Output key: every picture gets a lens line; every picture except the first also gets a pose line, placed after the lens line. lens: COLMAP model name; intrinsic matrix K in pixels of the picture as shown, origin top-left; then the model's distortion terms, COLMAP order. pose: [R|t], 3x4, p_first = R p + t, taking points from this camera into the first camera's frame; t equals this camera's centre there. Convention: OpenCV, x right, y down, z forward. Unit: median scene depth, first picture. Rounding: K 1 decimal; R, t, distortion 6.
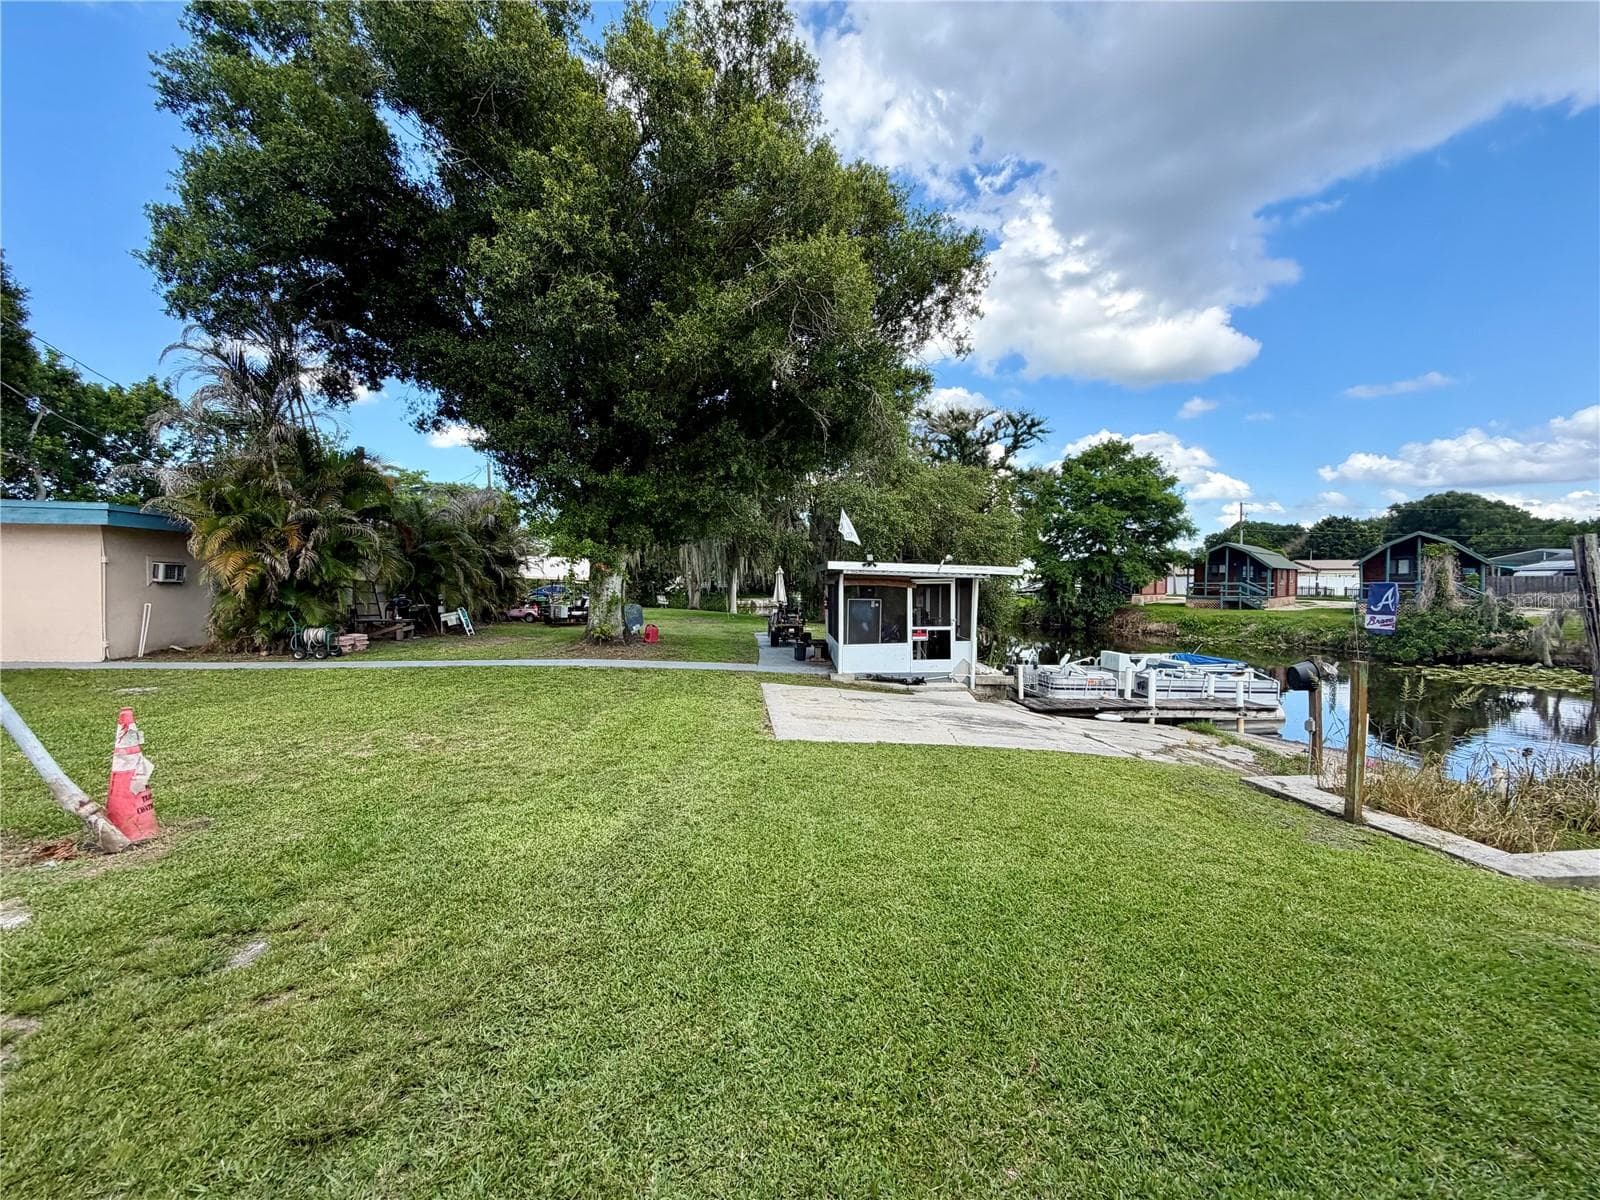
lens RADIAL K [[637.4, 0, 793.1], [0, 637.4, 602.9], [0, 0, 1]] dist [-0.000710, 0.000434]
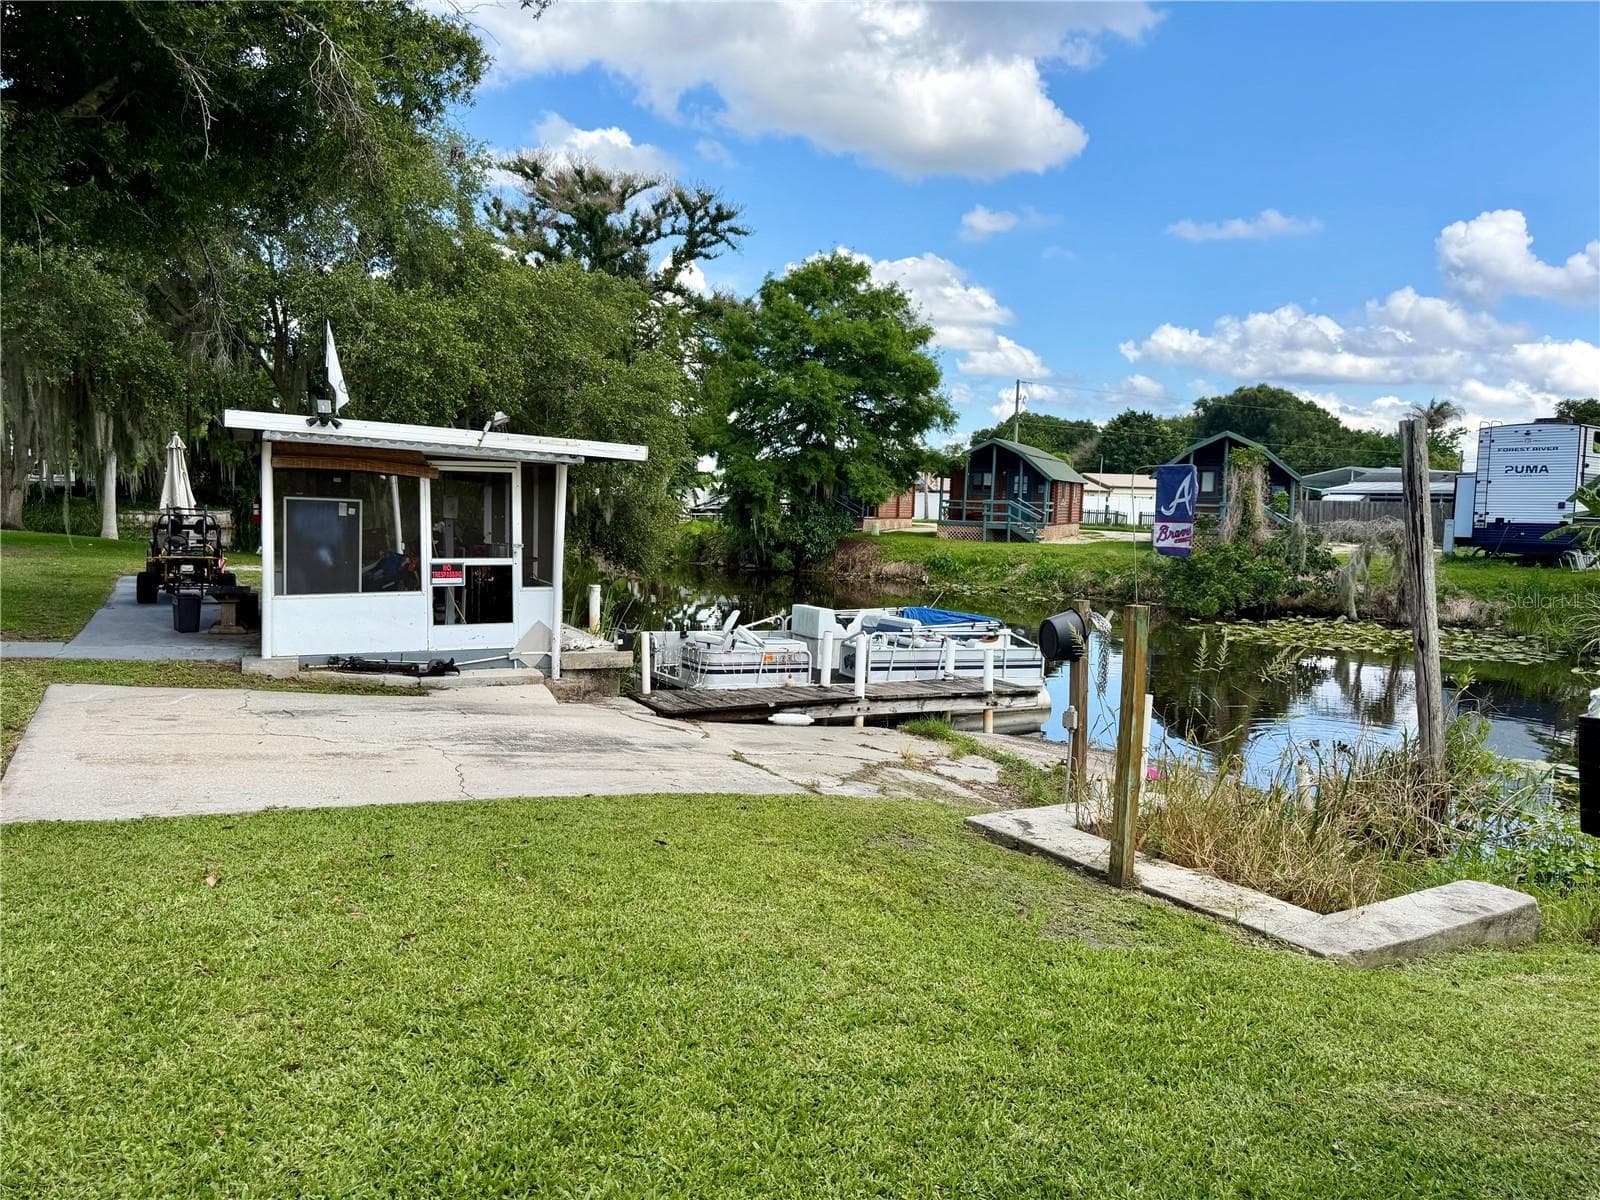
lens RADIAL K [[1119.3, 0, 793.1], [0, 1119.3, 606.5], [0, 0, 1]] dist [0.183470, -0.389382]
pose [[0.914190, -0.012189, 0.405103, 0.047443], [-0.015263, 0.997803, 0.064466, 0.007745], [-0.404999, -0.065117, 0.911995, 0.048286]]
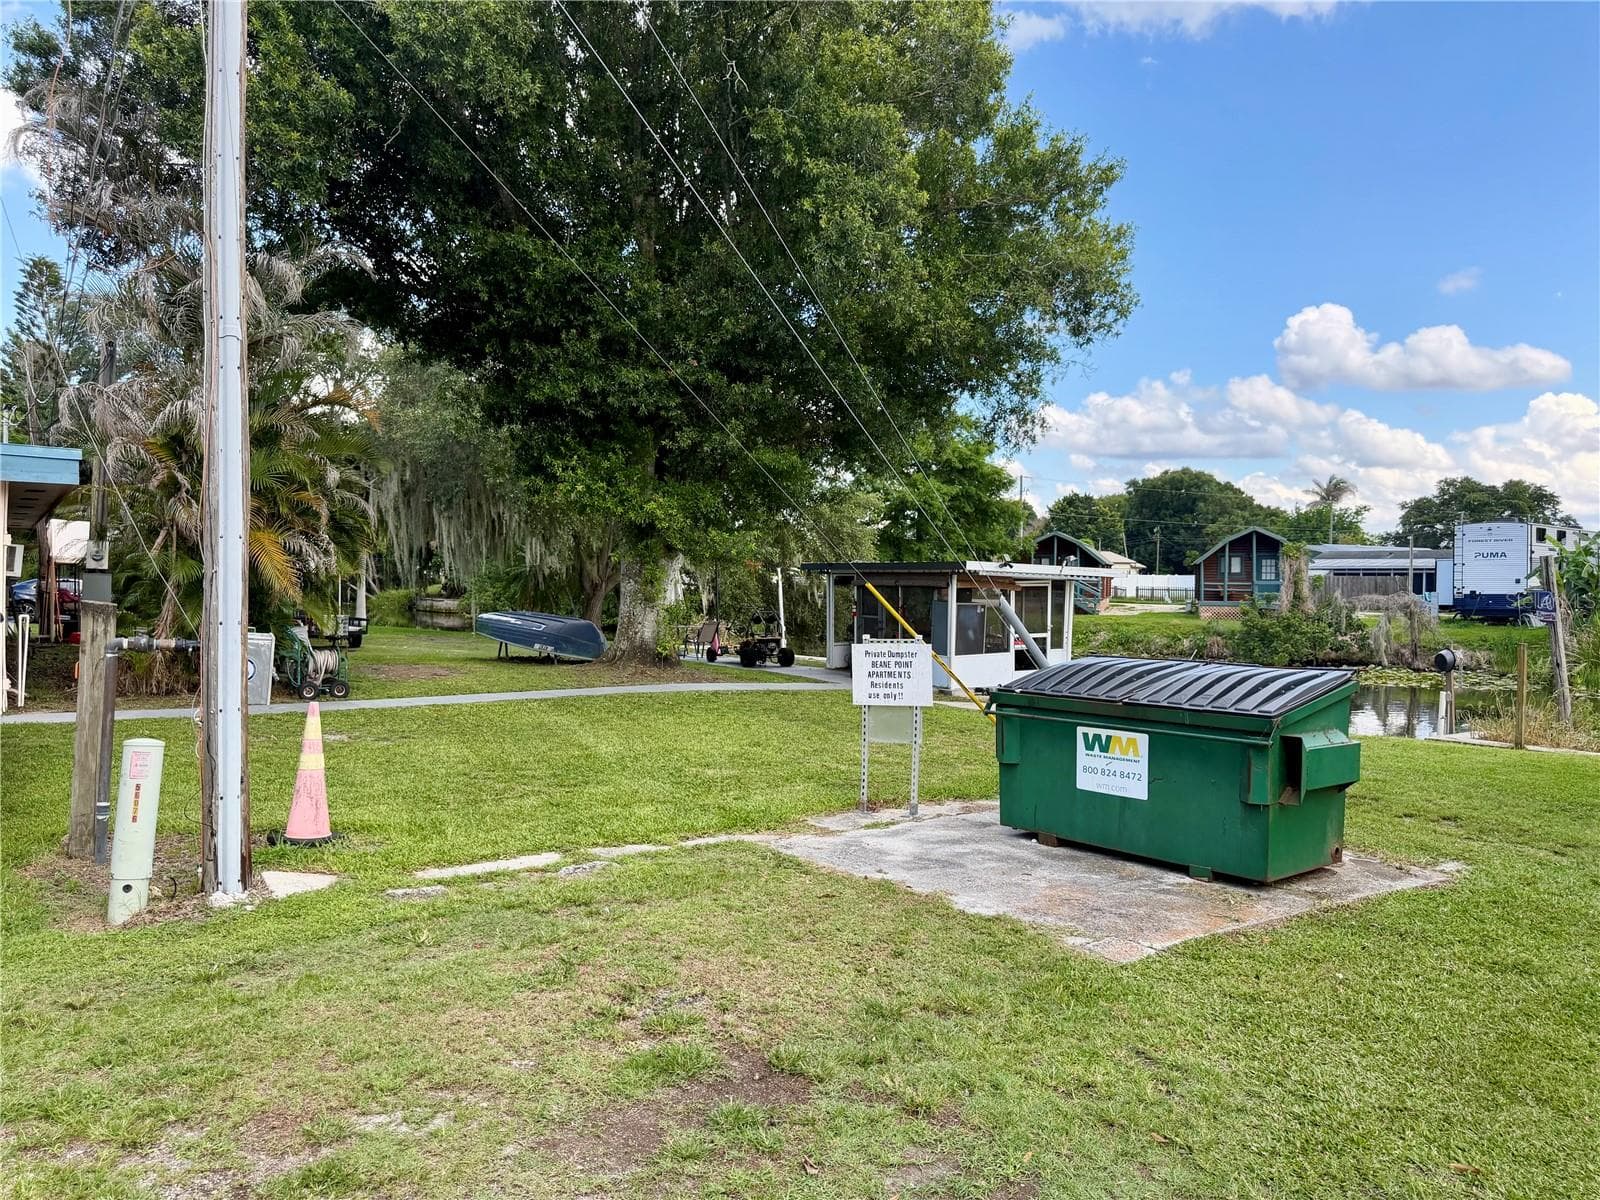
lens RADIAL K [[1119.3, 0, 793.1], [0, 1119.3, 606.5], [0, 0, 1]] dist [0.183470, -0.389382]
pose [[0.876280, -0.004878, 0.481777, -0.463323], [0.006034, 0.999981, -0.000850, -0.001044], [-0.481764, 0.003652, 0.876294, -0.130093]]
